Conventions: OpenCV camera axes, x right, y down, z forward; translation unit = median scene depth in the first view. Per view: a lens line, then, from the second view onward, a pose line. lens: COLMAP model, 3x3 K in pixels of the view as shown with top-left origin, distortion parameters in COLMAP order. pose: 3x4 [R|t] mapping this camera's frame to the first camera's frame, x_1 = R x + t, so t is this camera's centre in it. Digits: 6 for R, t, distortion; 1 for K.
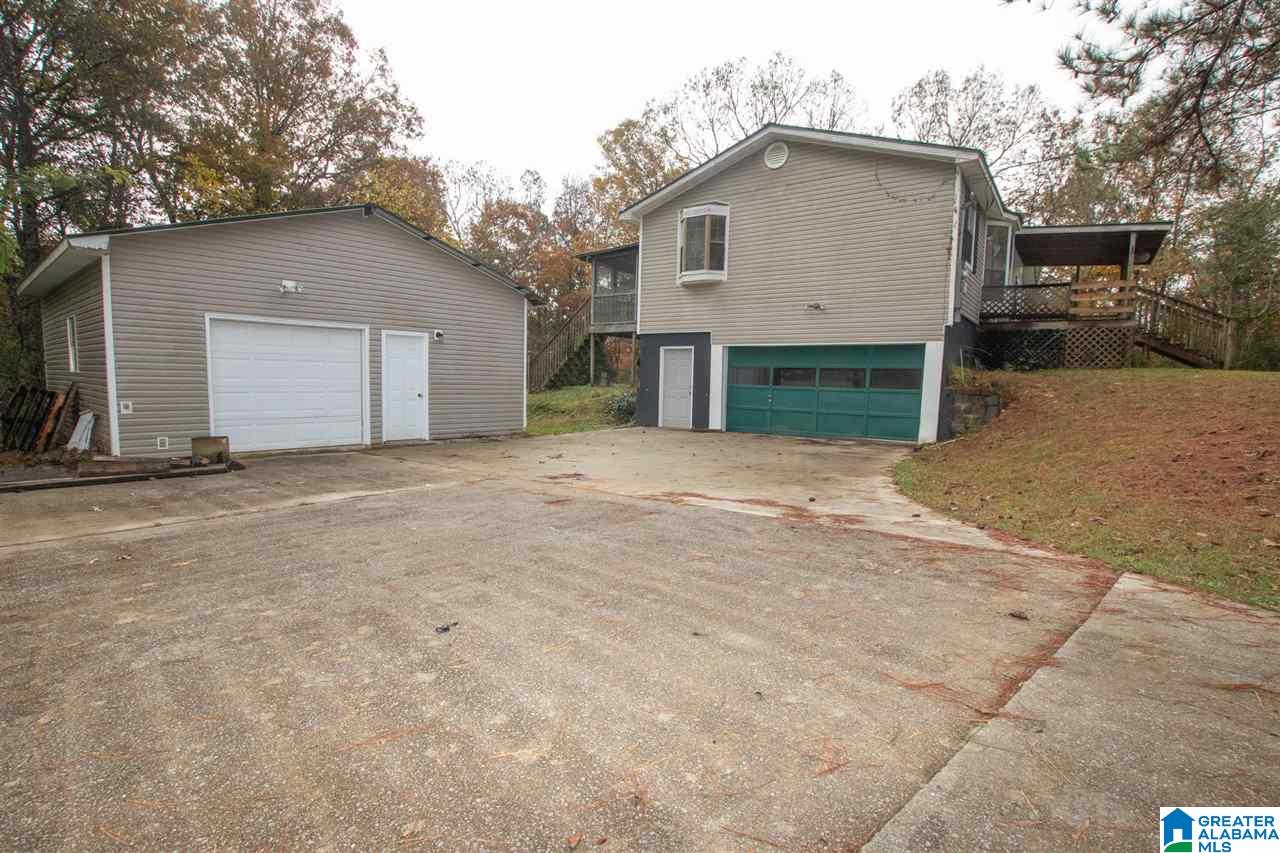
lens RADIAL K [[613.3, 0, 641.0], [0, 613.3, 434.0], [0, 0, 1]] dist [-0.031995, 0.001872]
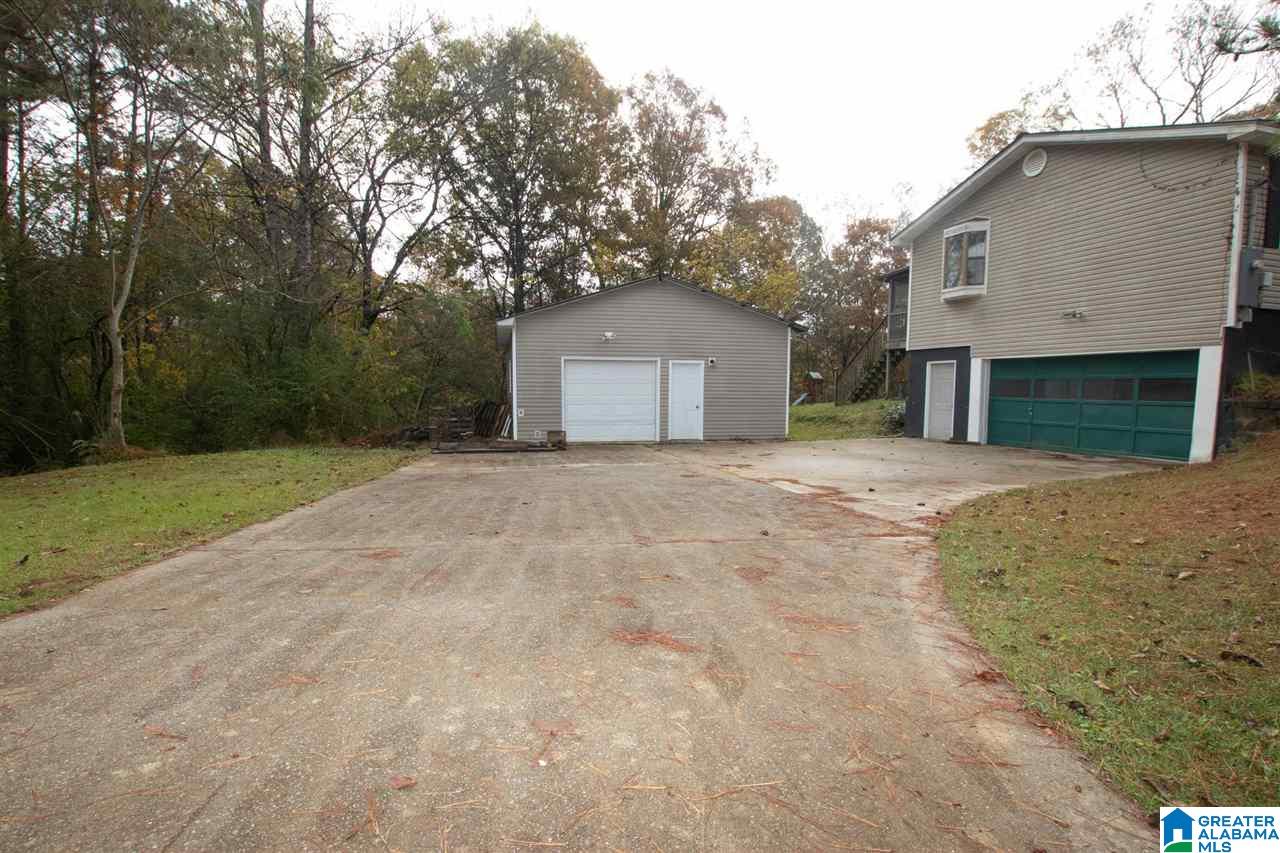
lens RADIAL K [[613.3, 0, 641.0], [0, 613.3, 434.0], [0, 0, 1]] dist [-0.031995, 0.001872]
pose [[0.800105, 0.028120, -0.599200, 0.307343], [-0.040679, 0.999145, -0.007428, 0.010030], [0.598479, 0.030318, 0.800565, -0.138244]]
